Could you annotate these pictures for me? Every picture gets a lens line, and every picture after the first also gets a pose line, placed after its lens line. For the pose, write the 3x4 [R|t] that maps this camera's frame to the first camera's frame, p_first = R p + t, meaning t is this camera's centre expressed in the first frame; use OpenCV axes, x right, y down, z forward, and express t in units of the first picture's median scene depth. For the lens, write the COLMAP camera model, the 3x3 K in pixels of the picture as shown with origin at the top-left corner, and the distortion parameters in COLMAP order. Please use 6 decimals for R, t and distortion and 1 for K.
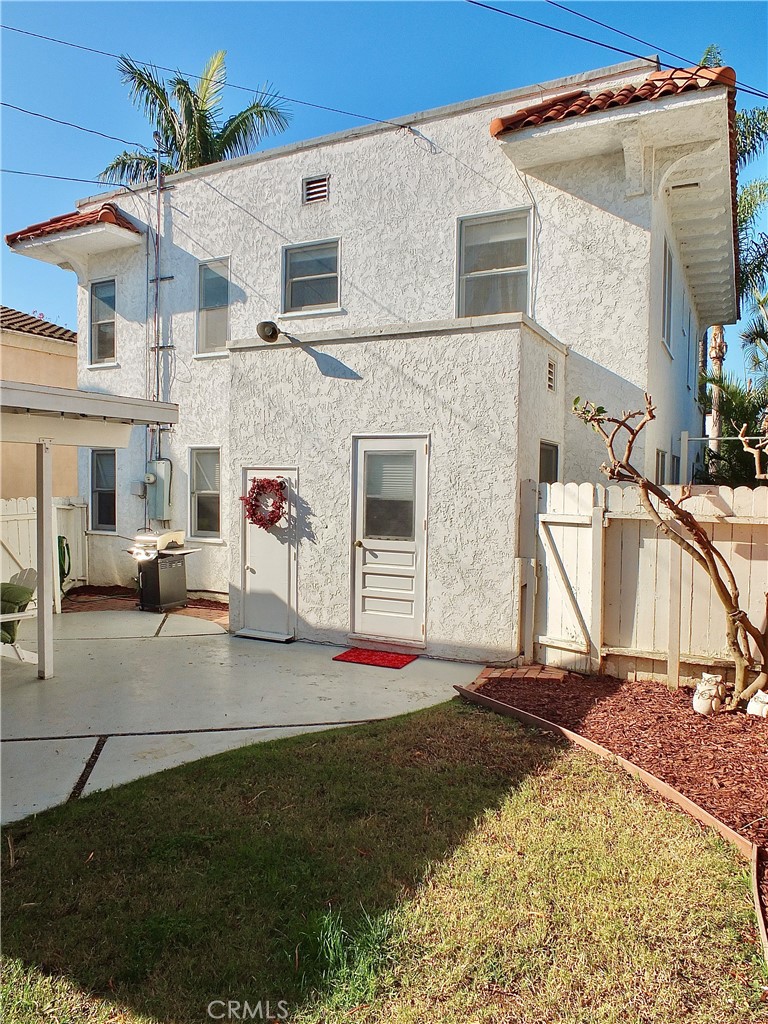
lens RADIAL K [[707.6, 0, 384.0], [0, 707.6, 512.0], [0, 0, 1]] dist [-0.027337, 0.003303]
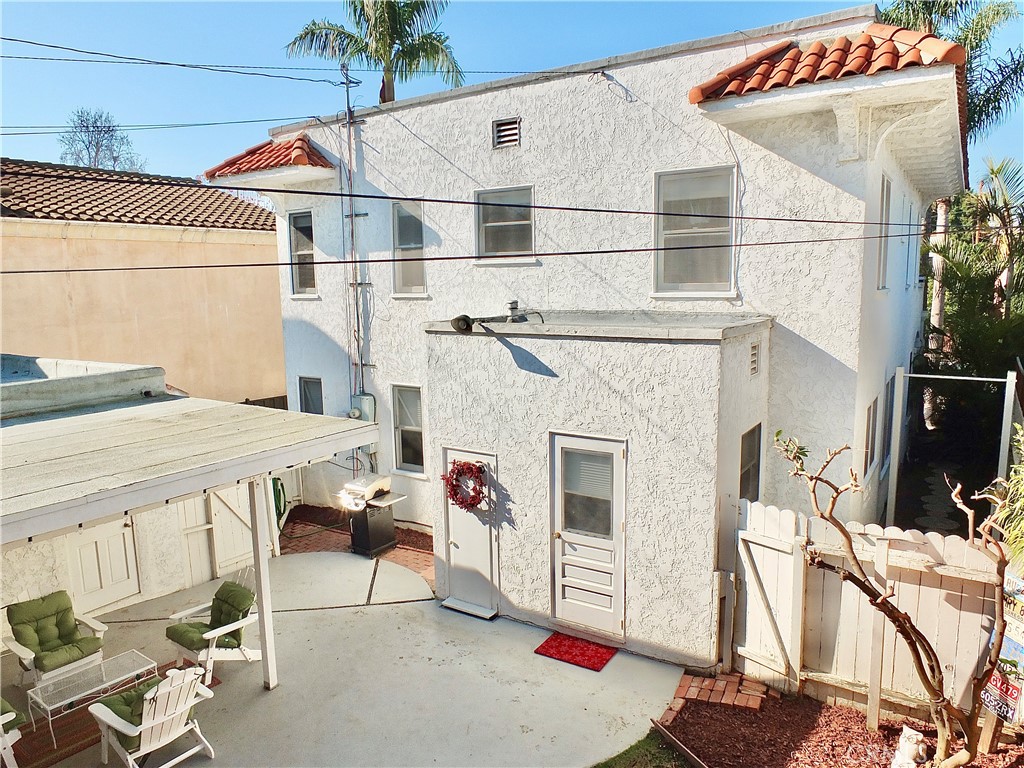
lens RADIAL K [[707.8, 0, 512.0], [0, 707.8, 384.0], [0, 0, 1]] dist [-0.028869, -0.004393]
pose [[0.994007, -0.016382, -0.108078, 0.011769], [0.027101, 0.994771, 0.098468, -0.260094], [0.105900, -0.100807, 0.989254, 0.009773]]
